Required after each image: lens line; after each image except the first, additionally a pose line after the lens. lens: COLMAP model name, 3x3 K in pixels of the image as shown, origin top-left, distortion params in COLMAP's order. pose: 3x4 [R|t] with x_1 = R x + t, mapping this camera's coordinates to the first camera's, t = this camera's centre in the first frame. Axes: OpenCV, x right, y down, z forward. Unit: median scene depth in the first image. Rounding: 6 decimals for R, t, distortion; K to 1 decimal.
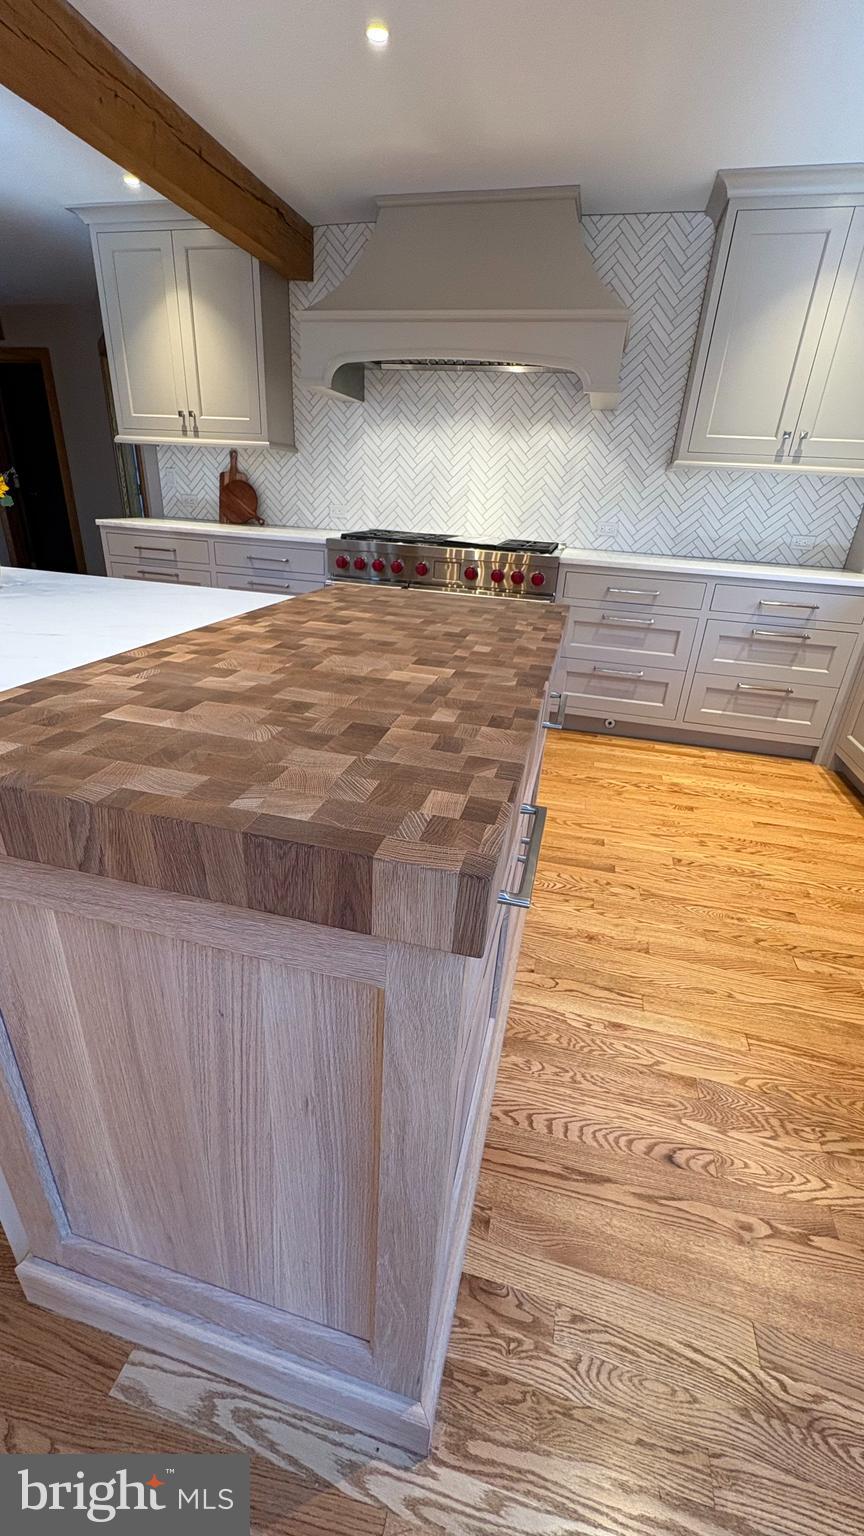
lens RADIAL K [[609.1, 0, 432.0], [0, 609.1, 768.0], [0, 0, 1]] dist [-0.002001, -0.000013]
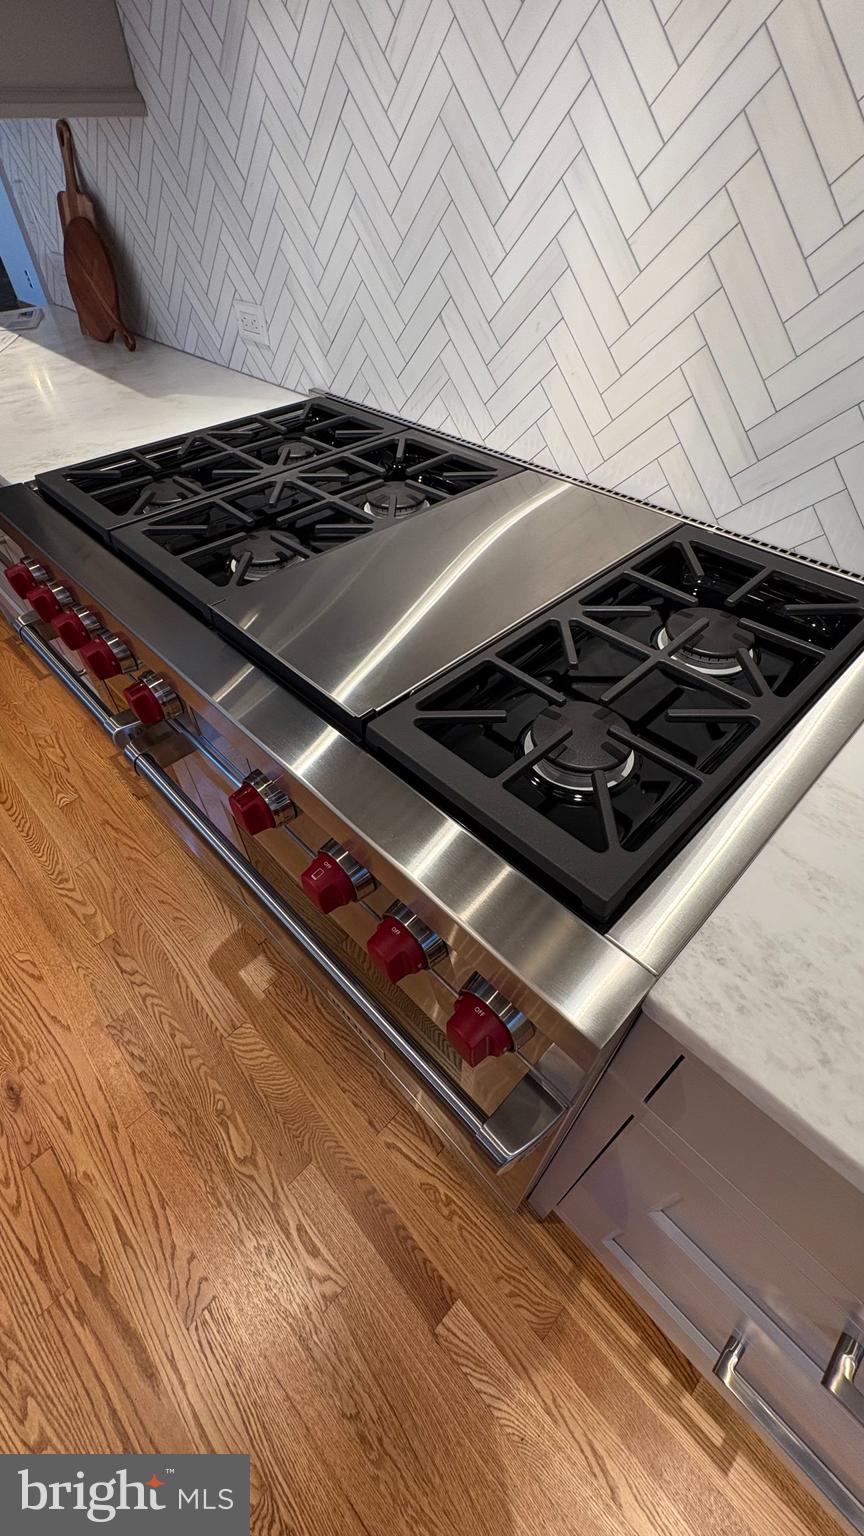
lens RADIAL K [[609.1, 0, 432.0], [0, 609.1, 768.0], [0, 0, 1]] dist [-0.002001, -0.000013]
pose [[0.851648, 0.336506, -0.401819, 0.175668], [-0.164826, 0.899726, 0.404136, -0.378884], [0.497521, -0.277951, 0.821715, 0.750281]]
